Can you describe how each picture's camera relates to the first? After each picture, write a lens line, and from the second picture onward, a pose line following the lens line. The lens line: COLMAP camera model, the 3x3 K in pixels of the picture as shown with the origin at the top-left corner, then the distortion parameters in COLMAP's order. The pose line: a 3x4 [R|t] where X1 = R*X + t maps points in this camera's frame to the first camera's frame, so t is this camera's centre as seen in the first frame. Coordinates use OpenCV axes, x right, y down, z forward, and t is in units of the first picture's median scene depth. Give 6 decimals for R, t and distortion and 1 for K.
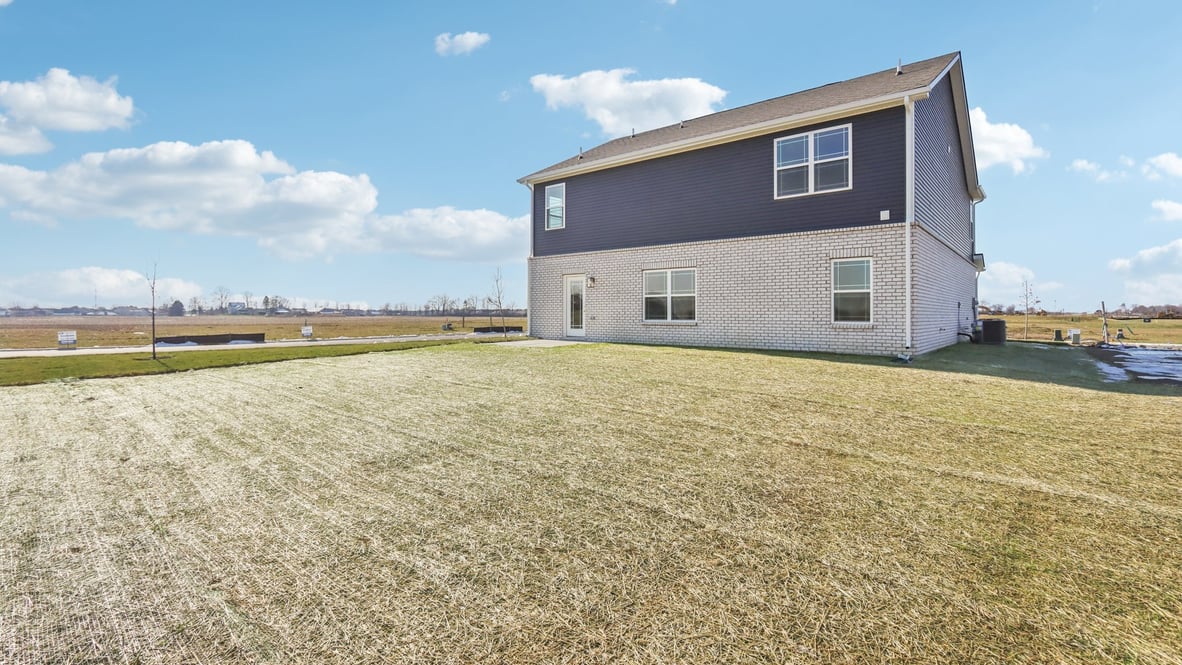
lens RADIAL K [[545.8, 0, 582.9], [0, 545.8, 315.4], [0, 0, 1]] dist [-0.018707, 0.000490]
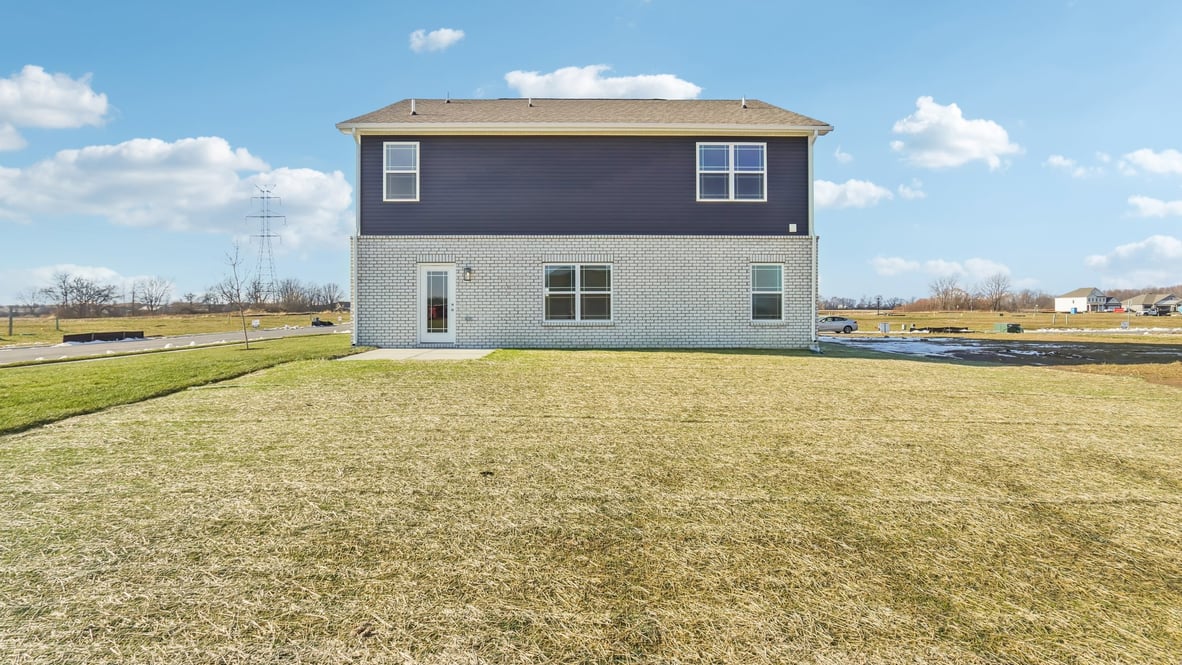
lens RADIAL K [[528.6, 0, 591.0], [0, 528.6, 312.0], [0, 0, 1]] dist [-0.018151, 0.000066]
pose [[0.754656, -0.000453, 0.656120, -0.468027], [0.004108, 0.999983, -0.004034, -0.001494], [-0.656107, 0.005739, 0.754646, 0.397061]]
